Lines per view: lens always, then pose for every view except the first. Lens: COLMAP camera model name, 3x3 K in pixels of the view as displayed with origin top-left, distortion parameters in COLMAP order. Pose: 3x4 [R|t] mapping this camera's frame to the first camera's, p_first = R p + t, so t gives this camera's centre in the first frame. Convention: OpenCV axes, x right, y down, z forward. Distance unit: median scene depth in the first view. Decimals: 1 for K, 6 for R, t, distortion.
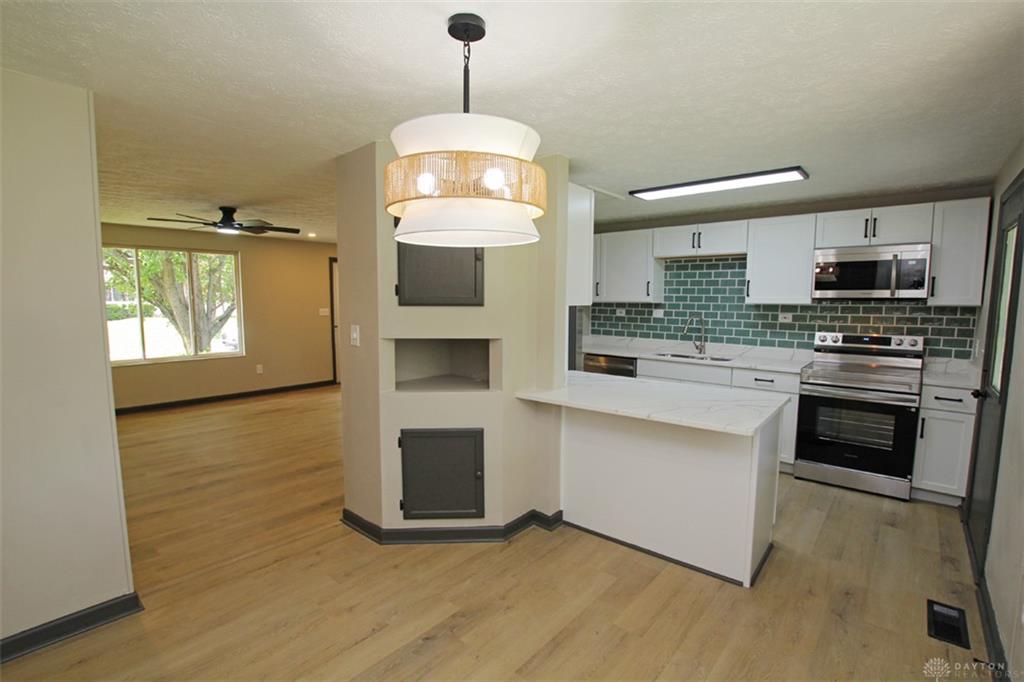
lens RADIAL K [[473.5, 0, 517.1], [0, 473.5, 348.6], [0, 0, 1]] dist [-0.026262, 0.001958]
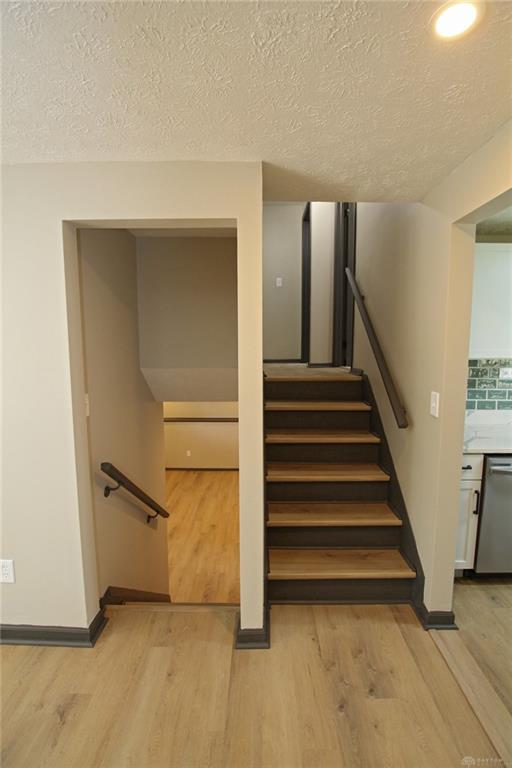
lens RADIAL K [[354.0, 0, 256.0], [0, 354.0, 384.0], [0, 0, 1]] dist [-0.030192, 0.001214]
pose [[0.771525, -0.080048, 0.631143, -0.321269], [0.074258, 0.996603, 0.035625, -0.109316], [-0.631850, 0.019382, 0.774848, 0.880301]]
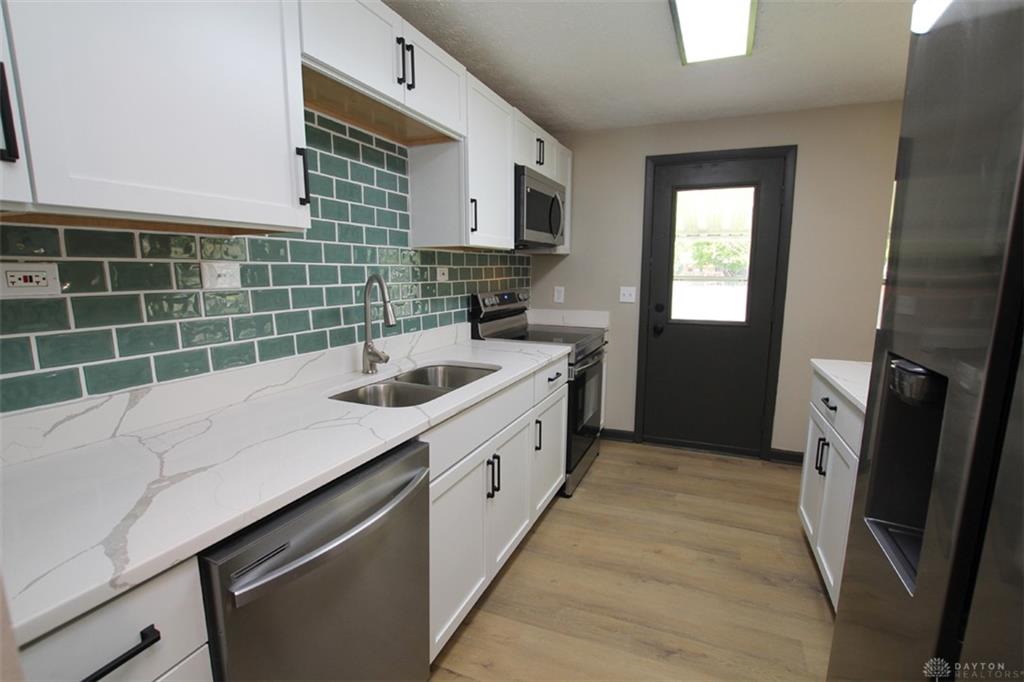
lens RADIAL K [[471.9, 0, 511.4], [0, 471.9, 353.7], [0, 0, 1]] dist [-0.030192, 0.001214]
pose [[-0.298735, -0.171583, 0.938785, -0.013617], [0.099130, 0.972804, 0.209345, -0.073957], [-0.949174, 0.155601, -0.273601, 0.967958]]
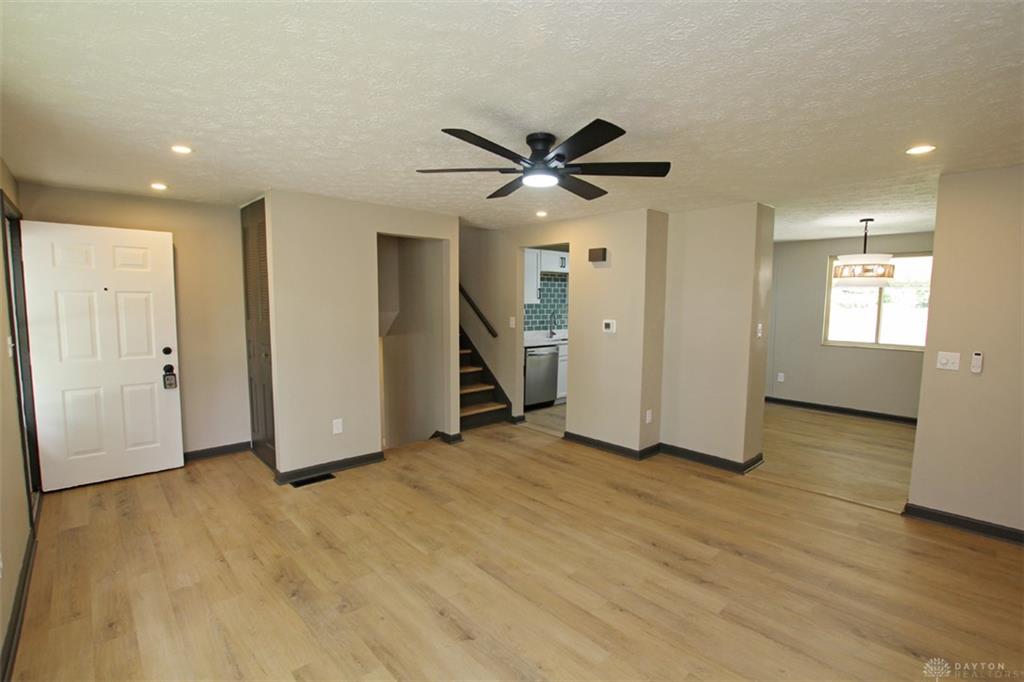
lens RADIAL K [[473.5, 0, 517.1], [0, 473.5, 348.6], [0, 0, 1]] dist [-0.026262, 0.001958]
pose [[0.119324, -0.109711, 0.986775, -1.069594], [0.101253, 0.990039, 0.097830, -0.109364], [-0.987679, 0.088241, 0.129244, 0.893402]]
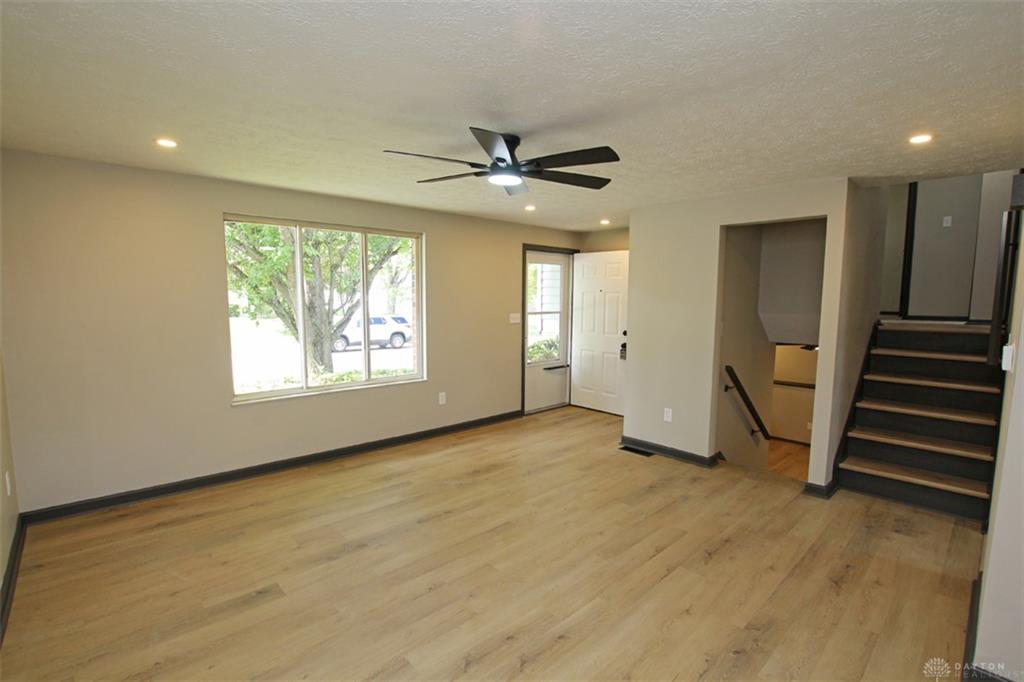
lens RADIAL K [[473.5, 0, 517.1], [0, 473.5, 348.6], [0, 0, 1]] dist [-0.026262, 0.001958]
pose [[0.993796, 0.012399, -0.110528, -0.494057], [-0.012721, 0.999917, -0.002208, -0.044877], [0.110491, 0.003600, 0.993871, 0.408958]]
